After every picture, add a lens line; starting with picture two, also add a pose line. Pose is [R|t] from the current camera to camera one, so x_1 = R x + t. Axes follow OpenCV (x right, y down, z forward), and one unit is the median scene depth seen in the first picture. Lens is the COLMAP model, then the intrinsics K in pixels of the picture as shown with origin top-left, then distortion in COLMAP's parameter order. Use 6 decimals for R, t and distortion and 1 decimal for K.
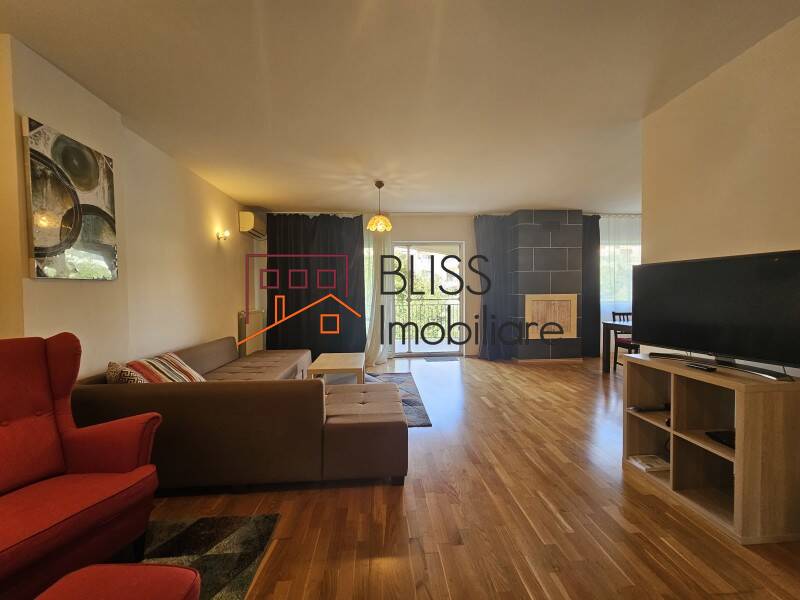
lens RADIAL K [[325.7, 0, 400.2], [0, 325.7, 302.4], [0, 0, 1]] dist [0.000940, 0.000102]
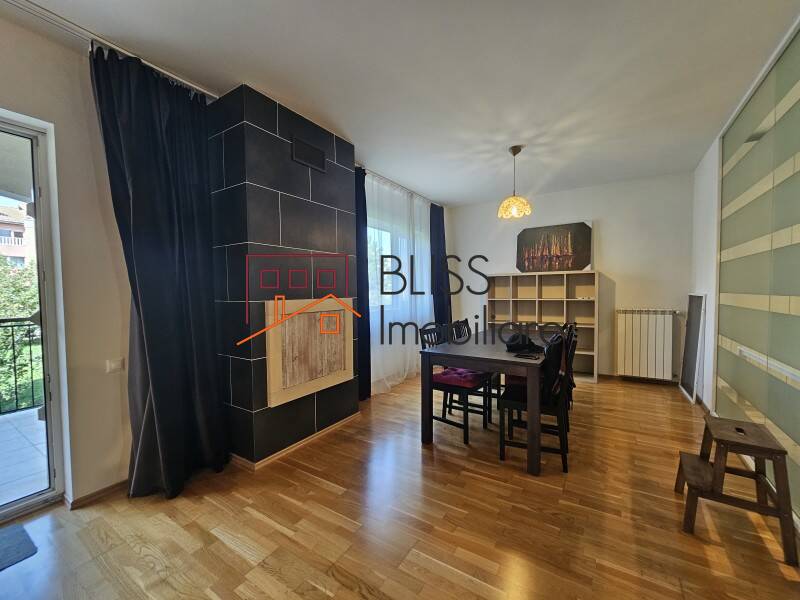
lens RADIAL K [[325.7, 0, 402.3], [0, 325.7, 302.0], [0, 0, 1]] dist [0.000940, 0.000102]
pose [[0.591712, -0.030849, 0.805559, 0.151927], [0.021994, 0.999513, 0.022122, -0.028698], [-0.805849, 0.004628, 0.592103, 0.608299]]
